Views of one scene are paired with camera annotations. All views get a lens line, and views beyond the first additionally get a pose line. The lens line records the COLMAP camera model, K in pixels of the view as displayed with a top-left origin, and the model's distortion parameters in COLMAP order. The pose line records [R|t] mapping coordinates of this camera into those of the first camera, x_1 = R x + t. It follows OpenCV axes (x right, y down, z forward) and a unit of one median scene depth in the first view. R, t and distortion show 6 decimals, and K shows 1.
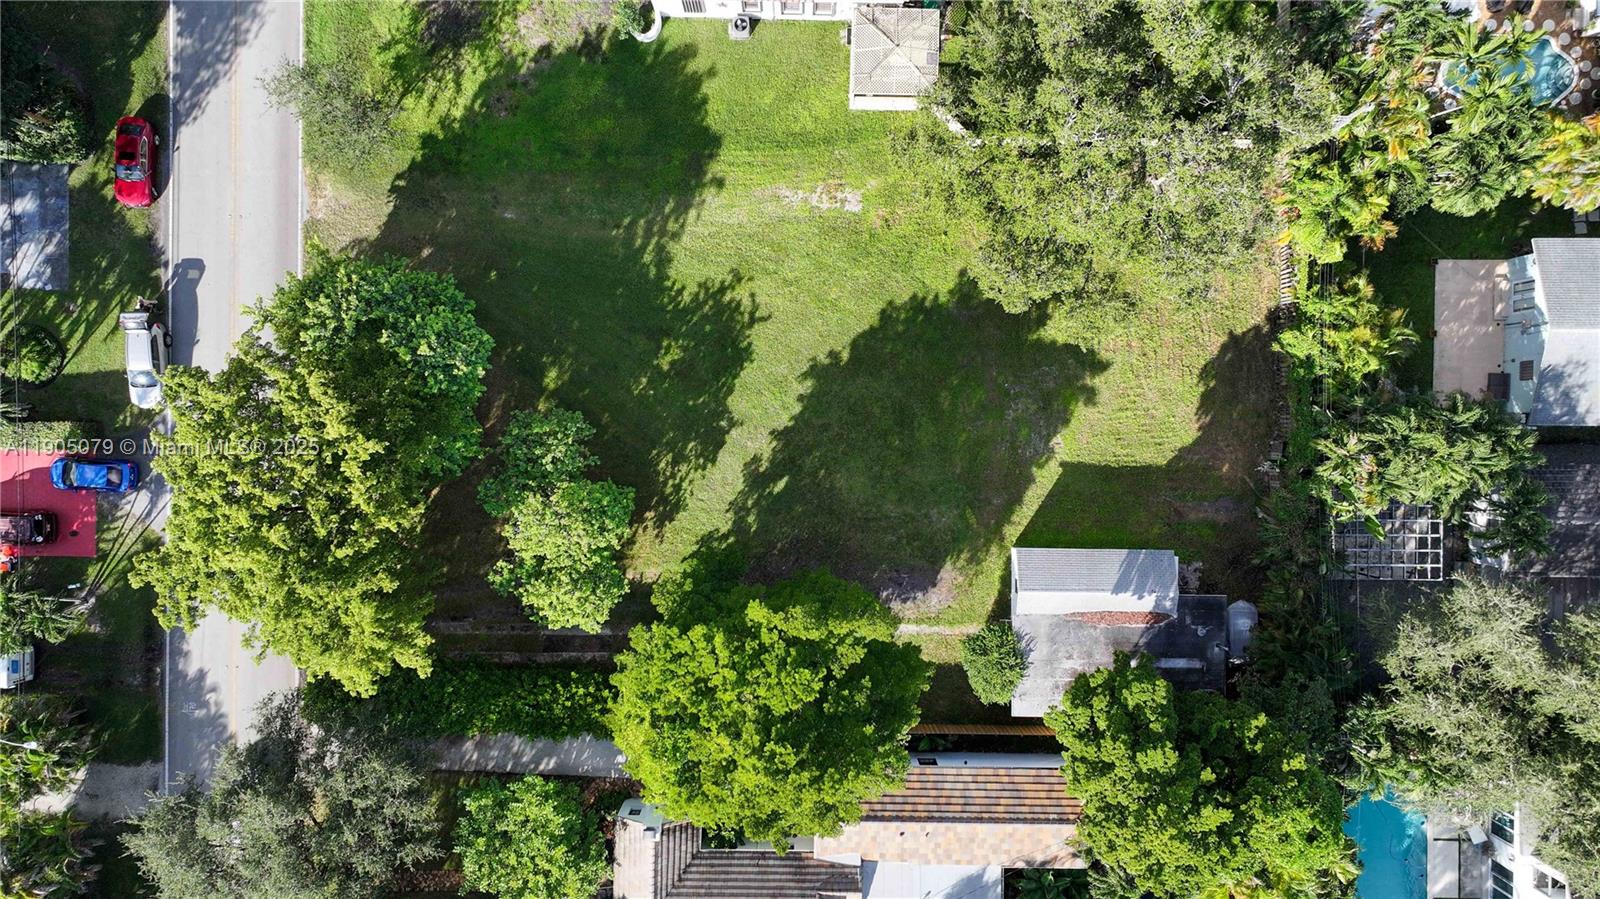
lens RADIAL K [[1110.4, 0, 809.4], [0, 1110.4, 463.9], [0, 0, 1]] dist [0.002262, 0.009047]
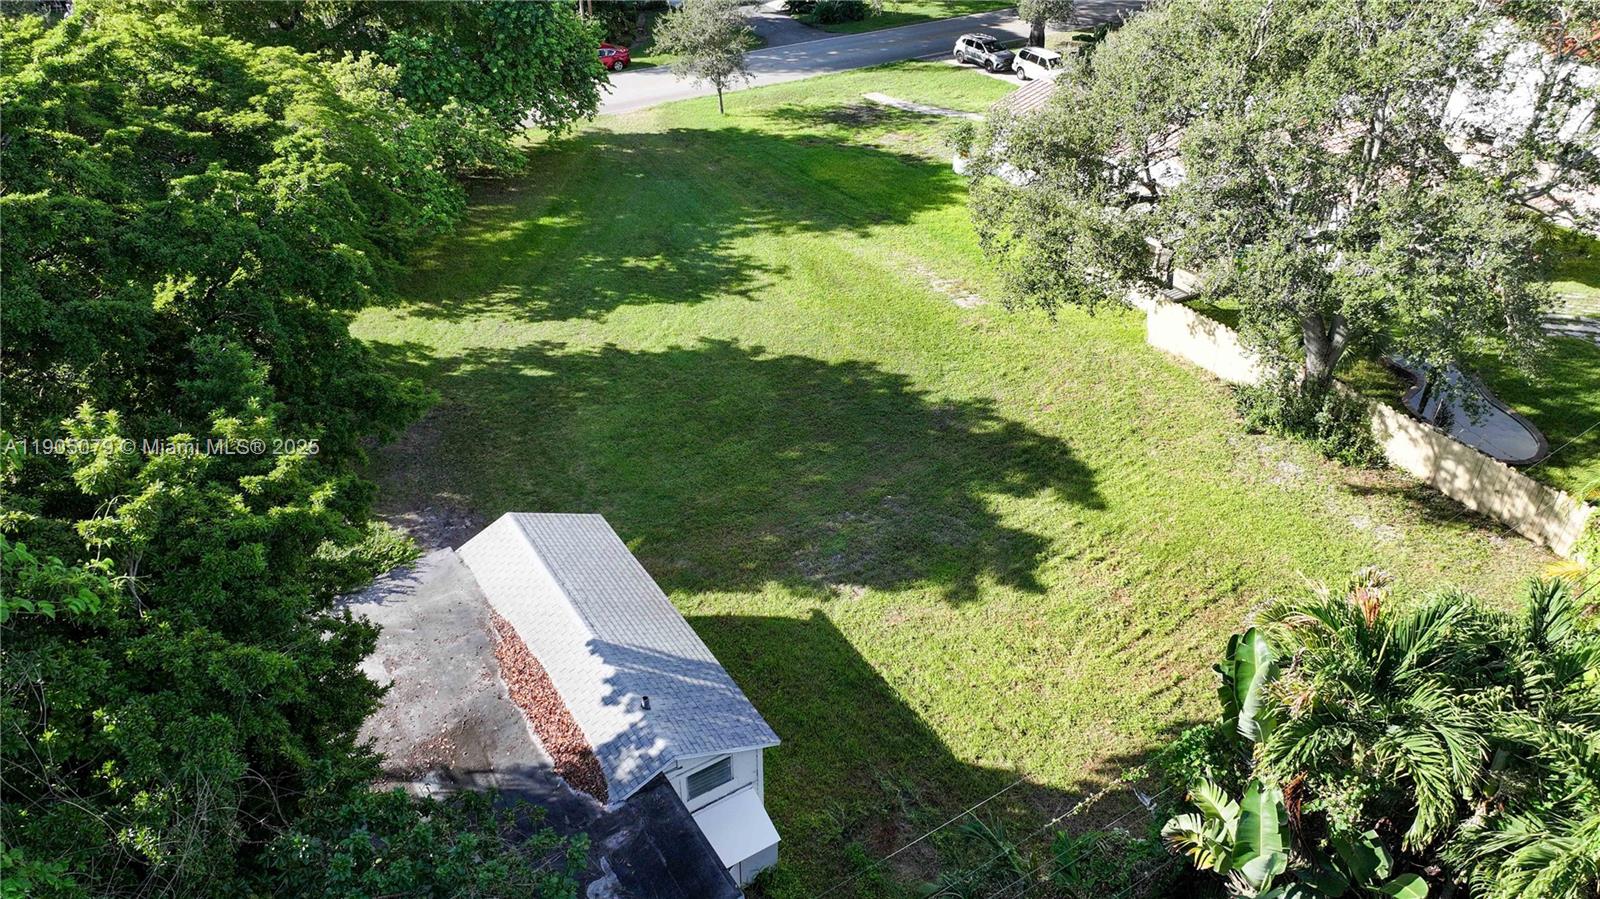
lens RADIAL K [[1110.4, 0, 784.7], [0, 1110.4, 444.8], [0, 0, 1]] dist [0.002262, 0.009047]
pose [[0.534622, 0.484723, -0.692259, 0.530927], [-0.843671, 0.258656, -0.470443, 0.218340], [-0.048977, 0.835548, 0.547230, 0.730376]]
